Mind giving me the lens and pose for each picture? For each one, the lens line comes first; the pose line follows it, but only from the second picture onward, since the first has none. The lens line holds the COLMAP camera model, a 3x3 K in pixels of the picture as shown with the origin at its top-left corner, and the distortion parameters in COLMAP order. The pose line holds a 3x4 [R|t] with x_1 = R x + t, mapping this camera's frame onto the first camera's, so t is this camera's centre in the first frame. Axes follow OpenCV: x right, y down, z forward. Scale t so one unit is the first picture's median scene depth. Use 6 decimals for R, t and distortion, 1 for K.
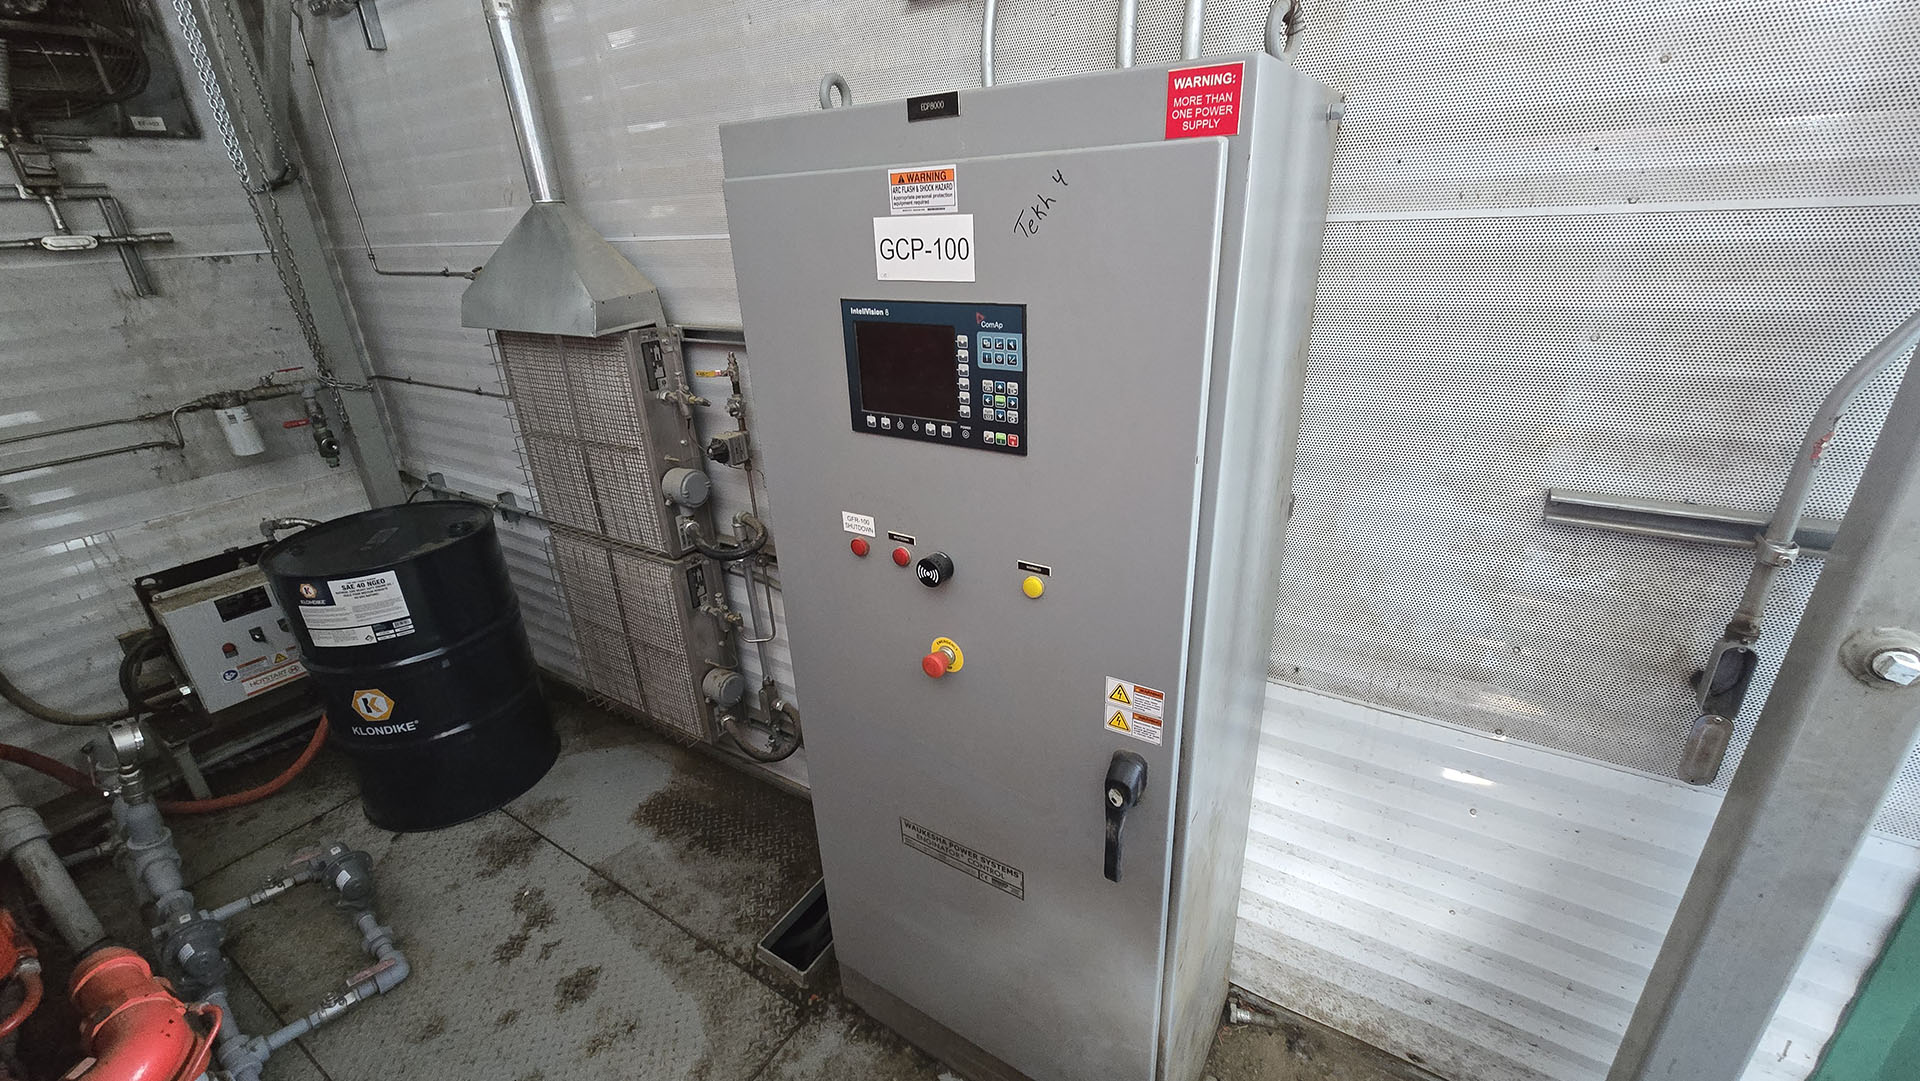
lens RADIAL K [[767.5, 0, 968.8], [0, 767.5, 540.8], [0, 0, 1]] dist [-0.002649, -0.000388]
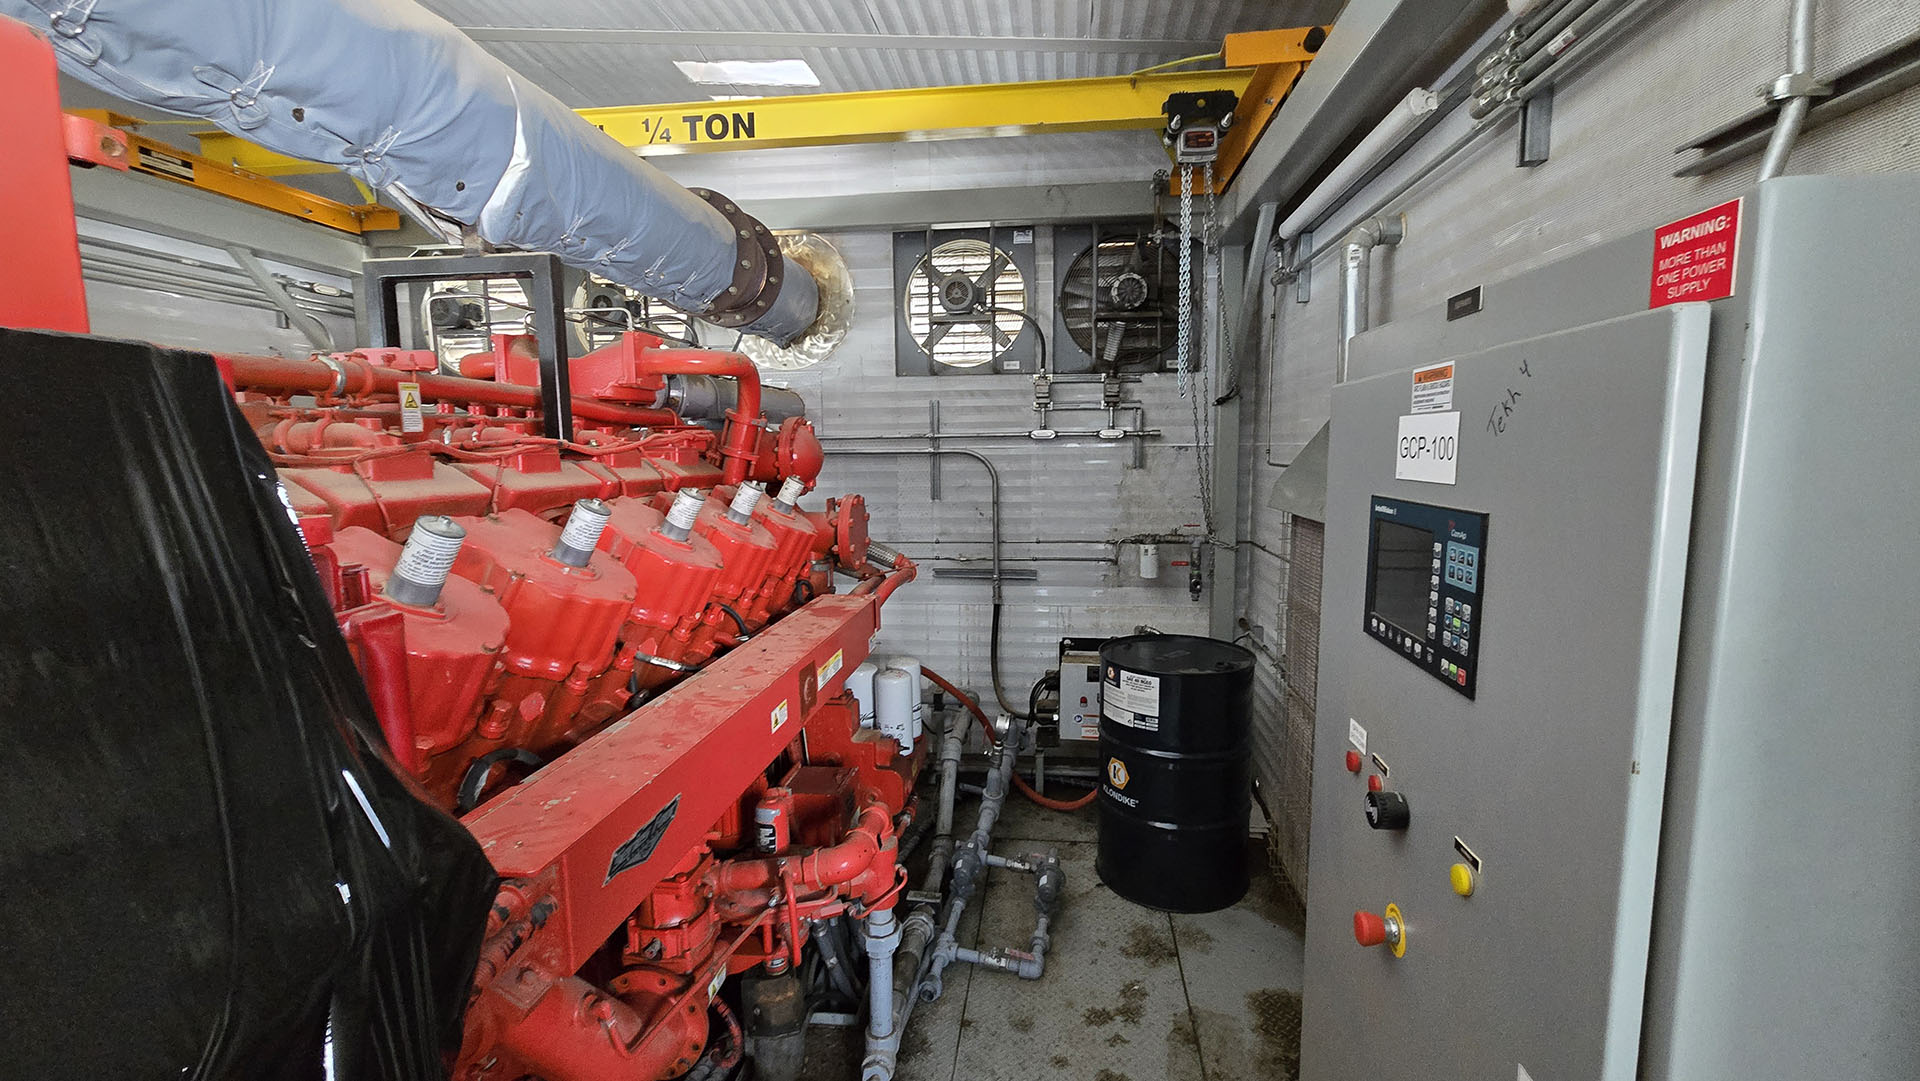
lens RADIAL K [[767.5, 0, 968.8], [0, 767.5, 540.8], [0, 0, 1]] dist [-0.002649, -0.000388]
pose [[0.450055, 0.146770, -0.880857, 0.200063], [-0.363017, 0.931290, -0.030302, -0.020615], [0.815885, 0.333404, 0.472412, 0.063534]]
